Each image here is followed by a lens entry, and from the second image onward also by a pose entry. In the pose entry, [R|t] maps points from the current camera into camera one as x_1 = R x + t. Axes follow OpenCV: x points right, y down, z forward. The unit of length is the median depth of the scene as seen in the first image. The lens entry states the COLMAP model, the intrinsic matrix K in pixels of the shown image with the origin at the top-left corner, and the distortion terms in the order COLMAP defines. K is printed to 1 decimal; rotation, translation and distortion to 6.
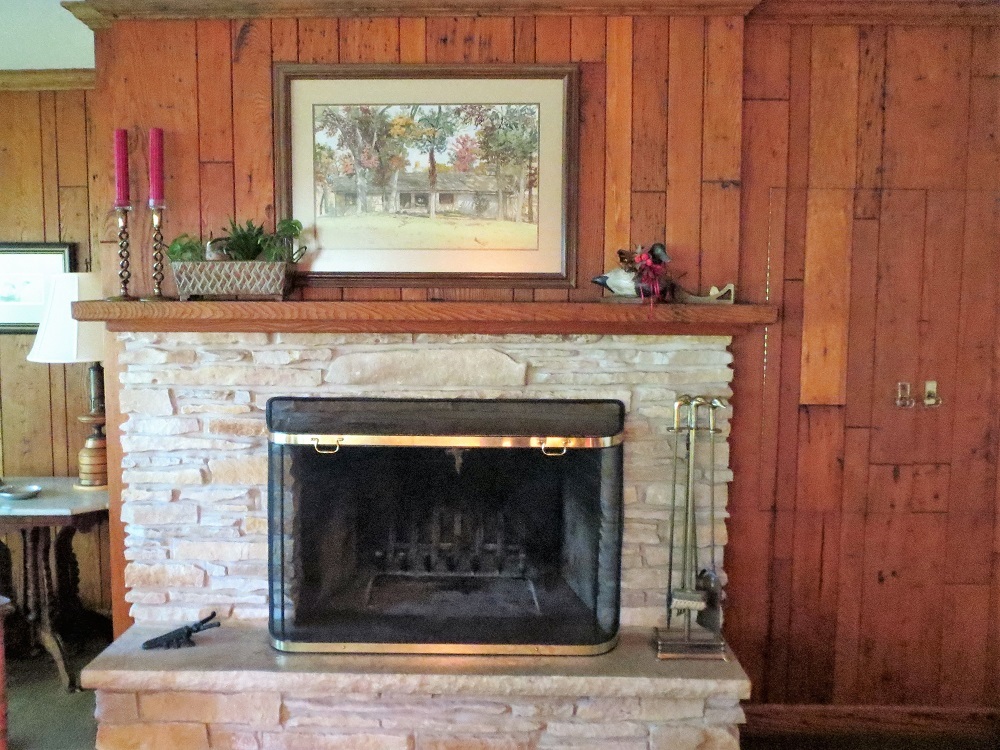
lens RADIAL K [[832.3, 0, 497.7], [0, 832.3, 361.7], [0, 0, 1]] dist [-0.036193, 0.033241]
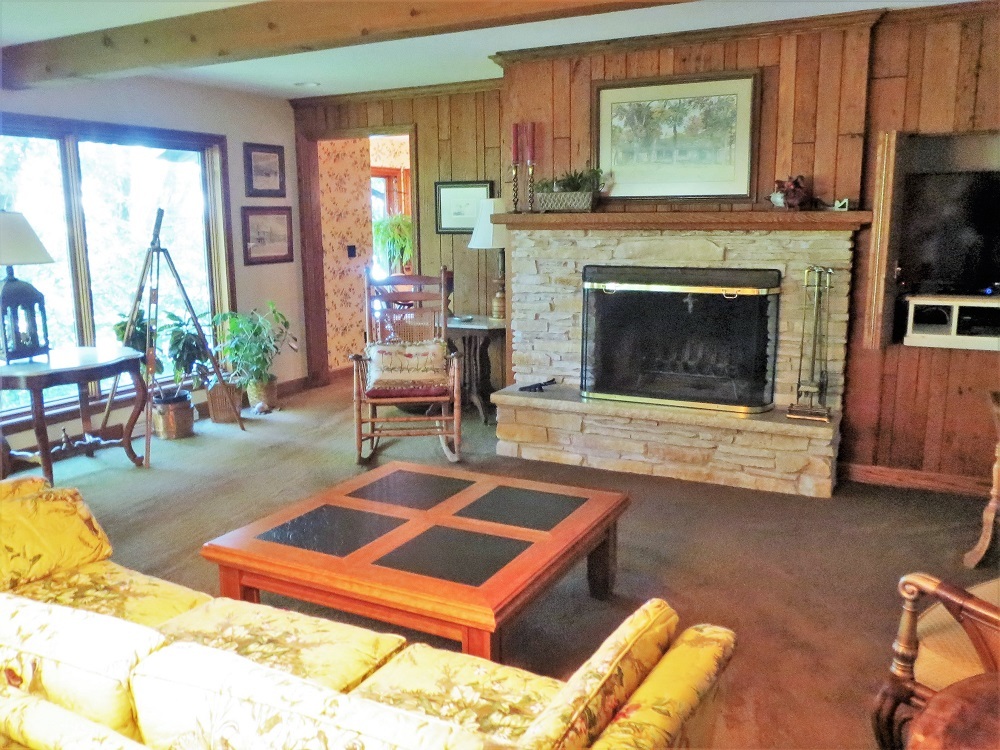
lens RADIAL K [[845.1, 0, 499.3], [0, 845.1, 359.6], [0, 0, 1]] dist [-0.004883, 0.005775]
pose [[0.894594, 0.063557, -0.442338, 0.408525], [-0.020969, 0.994714, 0.100518, 0.067315], [0.446388, -0.080647, 0.891198, -0.798885]]
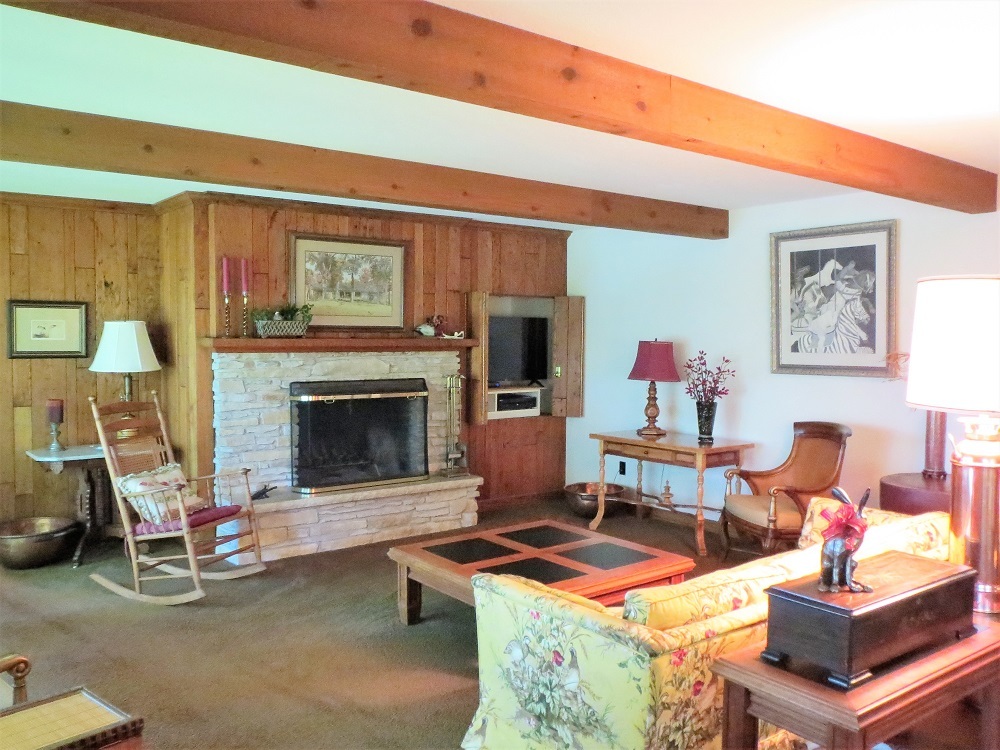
lens RADIAL K [[832.3, 0, 497.7], [0, 832.3, 361.7], [0, 0, 1]] dist [-0.036193, 0.033241]
pose [[0.775033, -0.020650, 0.631584, -1.231703], [0.043406, 0.998845, -0.020606, 0.057971], [-0.630429, 0.043385, 0.775034, -1.045835]]
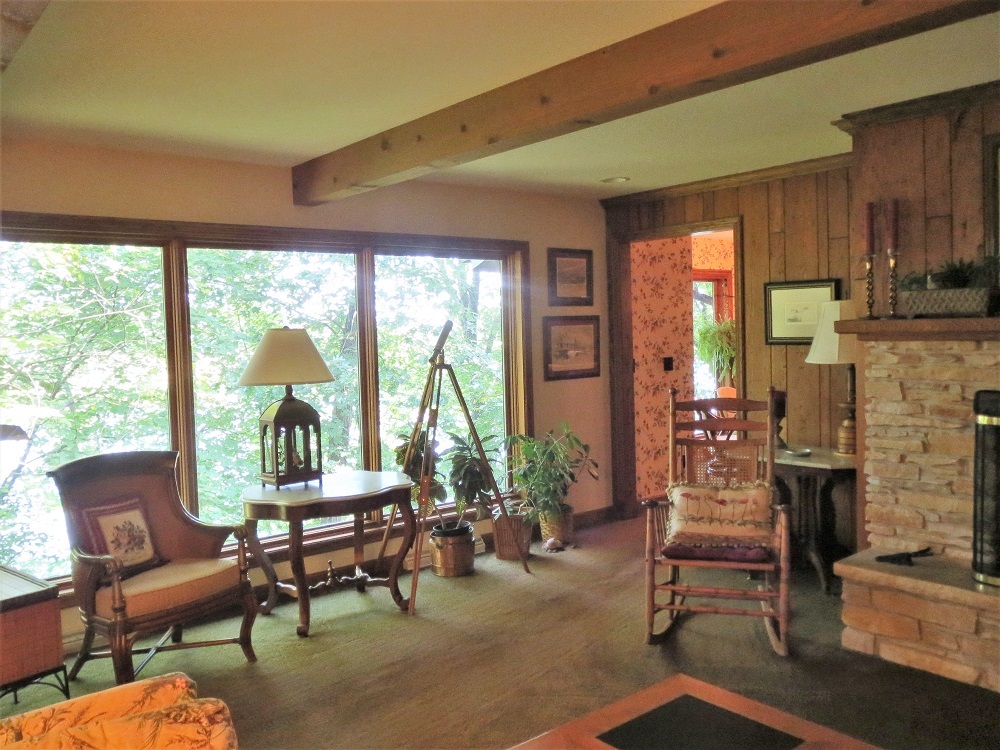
lens RADIAL K [[832.3, 0, 497.7], [0, 832.3, 361.7], [0, 0, 1]] dist [-0.036193, 0.033241]
pose [[0.647359, 0.010474, -0.762113, 0.230961], [-0.027187, 0.999587, -0.009356, 0.030848], [0.761700, 0.026776, 0.647377, -0.430549]]
